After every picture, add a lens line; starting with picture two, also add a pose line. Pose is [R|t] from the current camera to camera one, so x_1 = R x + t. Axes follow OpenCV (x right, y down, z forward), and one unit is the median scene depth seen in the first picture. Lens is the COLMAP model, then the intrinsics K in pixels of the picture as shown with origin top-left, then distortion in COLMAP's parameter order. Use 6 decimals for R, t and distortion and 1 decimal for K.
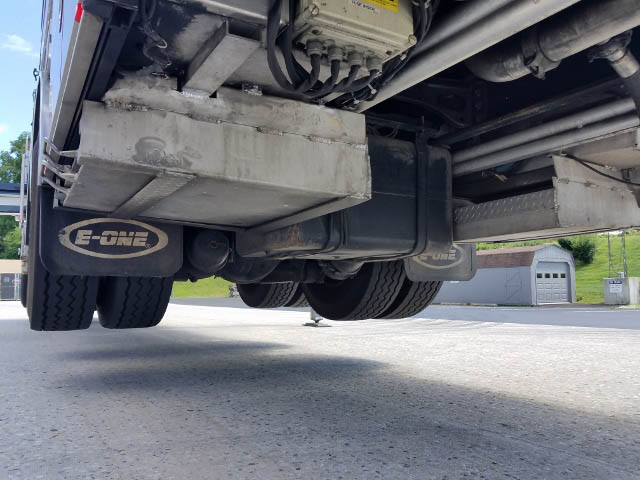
lens RADIAL K [[503.1, 0, 319.5], [0, 503.1, 253.3], [0, 0, 1]] dist [-0.009618, -0.009068]
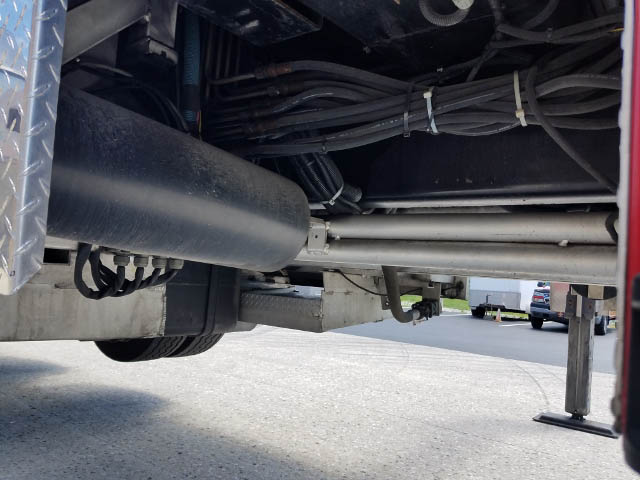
lens RADIAL K [[493.3, 0, 320.0], [0, 493.3, 240.0], [0, 0, 1]] dist [-0.003733, -0.009247]
pose [[0.913498, 0.092292, 0.396237, -0.024778], [-0.106288, 0.994244, 0.013458, -0.276971], [-0.392714, -0.054409, 0.918050, -0.091463]]
